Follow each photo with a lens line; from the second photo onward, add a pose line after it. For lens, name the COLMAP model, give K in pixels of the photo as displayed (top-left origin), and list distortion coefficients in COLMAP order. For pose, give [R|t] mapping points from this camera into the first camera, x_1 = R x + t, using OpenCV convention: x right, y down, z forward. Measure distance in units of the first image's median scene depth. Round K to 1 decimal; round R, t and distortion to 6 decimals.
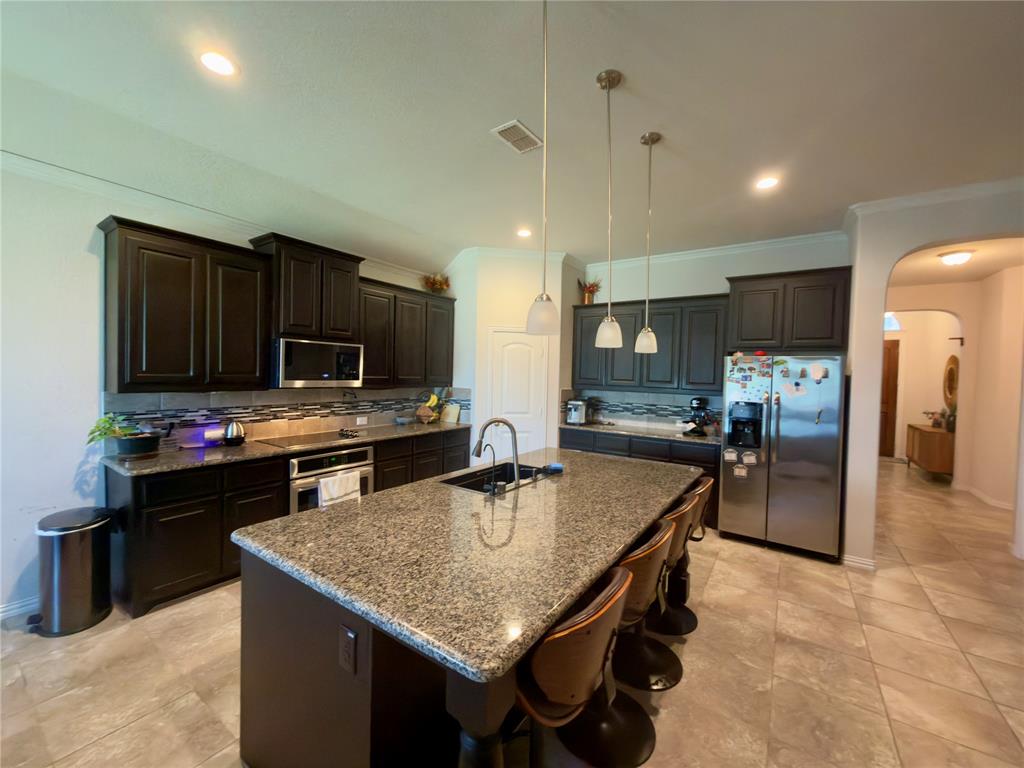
lens RADIAL K [[408.1, 0, 509.7], [0, 408.1, 381.9], [0, 0, 1]] dist [0.001406, 0.000195]
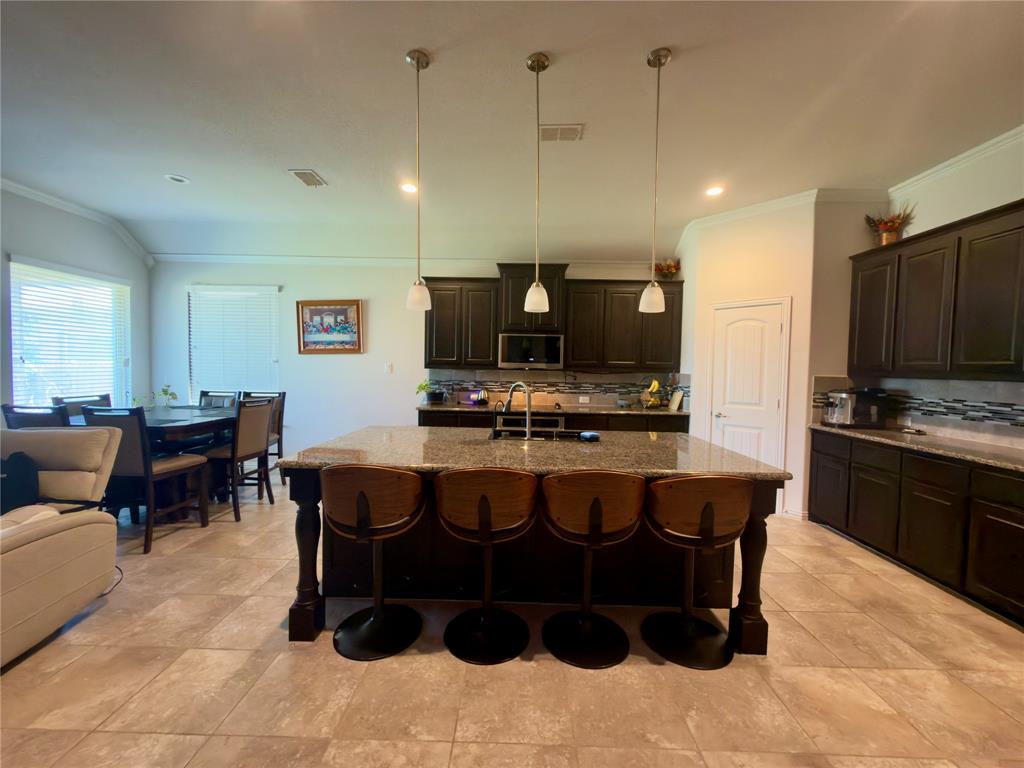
lens RADIAL K [[408.1, 0, 511.5], [0, 408.1, 382.0], [0, 0, 1]] dist [0.001406, 0.000195]
pose [[0.554195, 0.013827, -0.832272, 0.501260], [-0.022618, 0.999743, 0.001548, 0.046522], [0.832079, 0.017967, 0.554366, 0.163408]]
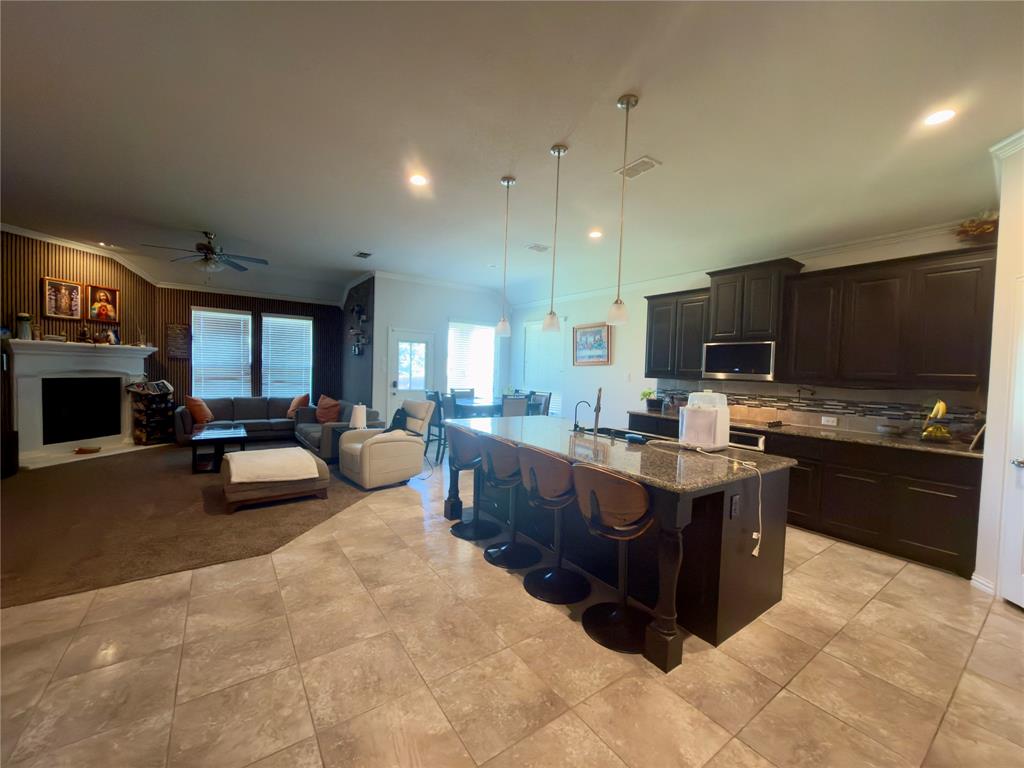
lens RADIAL K [[408.1, 0, 511.4], [0, 408.1, 380.8], [0, 0, 1]] dist [0.001406, 0.000195]
pose [[-0.342510, -0.011106, -0.939449, 0.751936], [-0.060888, 0.998090, 0.010400, 0.037794], [0.937539, 0.060763, -0.342532, 0.627358]]
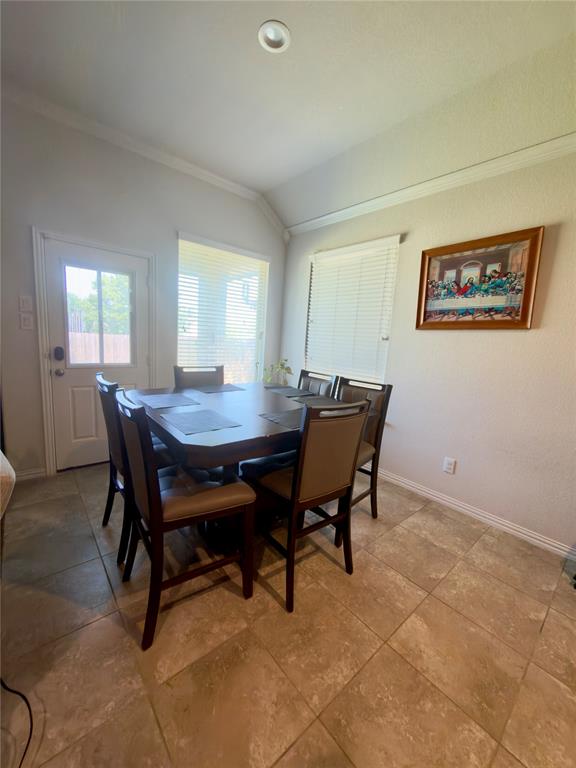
lens RADIAL K [[306.0, 0, 289.3], [0, 306.0, 382.4], [0, 0, 1]] dist [0.001406, 0.000195]
pose [[-0.249461, 0.098387, -0.963374, -0.149177], [-0.095273, 0.987506, 0.125522, 0.034204], [0.963687, 0.123096, -0.236971, 0.216746]]
